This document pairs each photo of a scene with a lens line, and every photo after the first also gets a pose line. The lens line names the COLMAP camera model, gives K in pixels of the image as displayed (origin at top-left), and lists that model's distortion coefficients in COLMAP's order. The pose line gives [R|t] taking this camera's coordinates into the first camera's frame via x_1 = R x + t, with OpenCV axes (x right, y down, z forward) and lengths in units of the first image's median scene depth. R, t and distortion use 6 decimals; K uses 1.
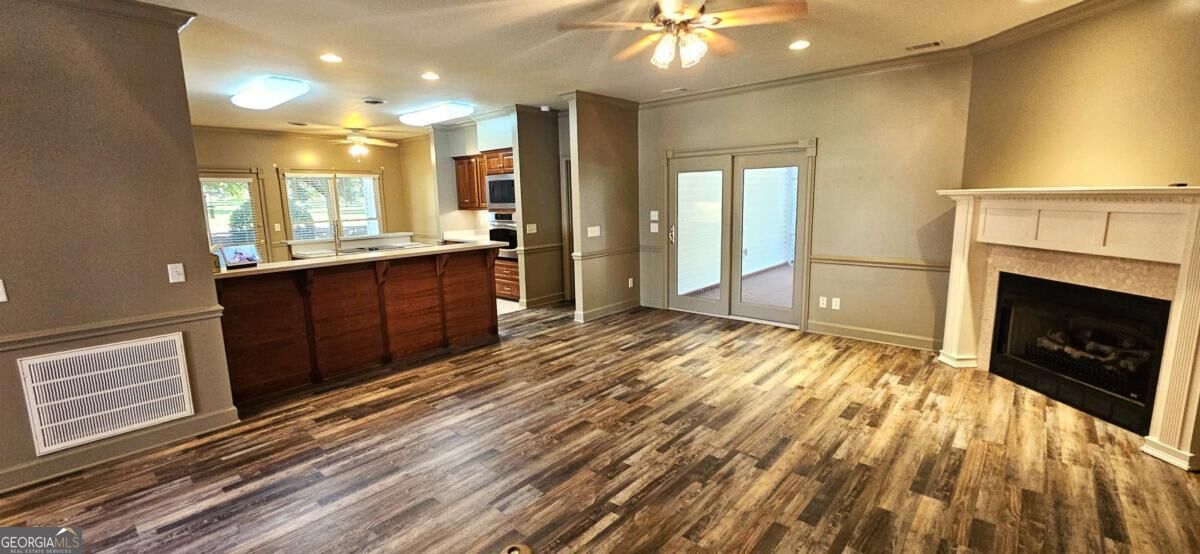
lens RADIAL K [[493.9, 0, 601.3], [0, 493.9, 274.4], [0, 0, 1]] dist [-0.000960, 0.000587]
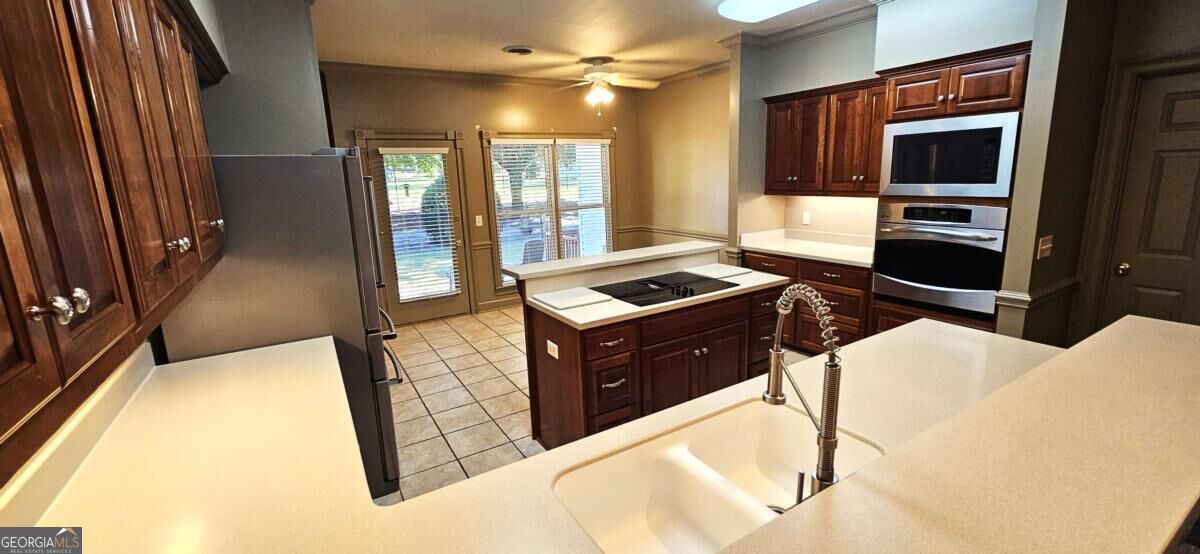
lens RADIAL K [[493.9, 0, 601.3], [0, 493.9, 274.4], [0, 0, 1]] dist [-0.000960, 0.000587]
pose [[0.954637, 0.046364, -0.294141, -0.621589], [-0.030906, 0.997896, 0.056988, -0.138893], [0.296164, -0.045312, 0.954062, 0.848965]]
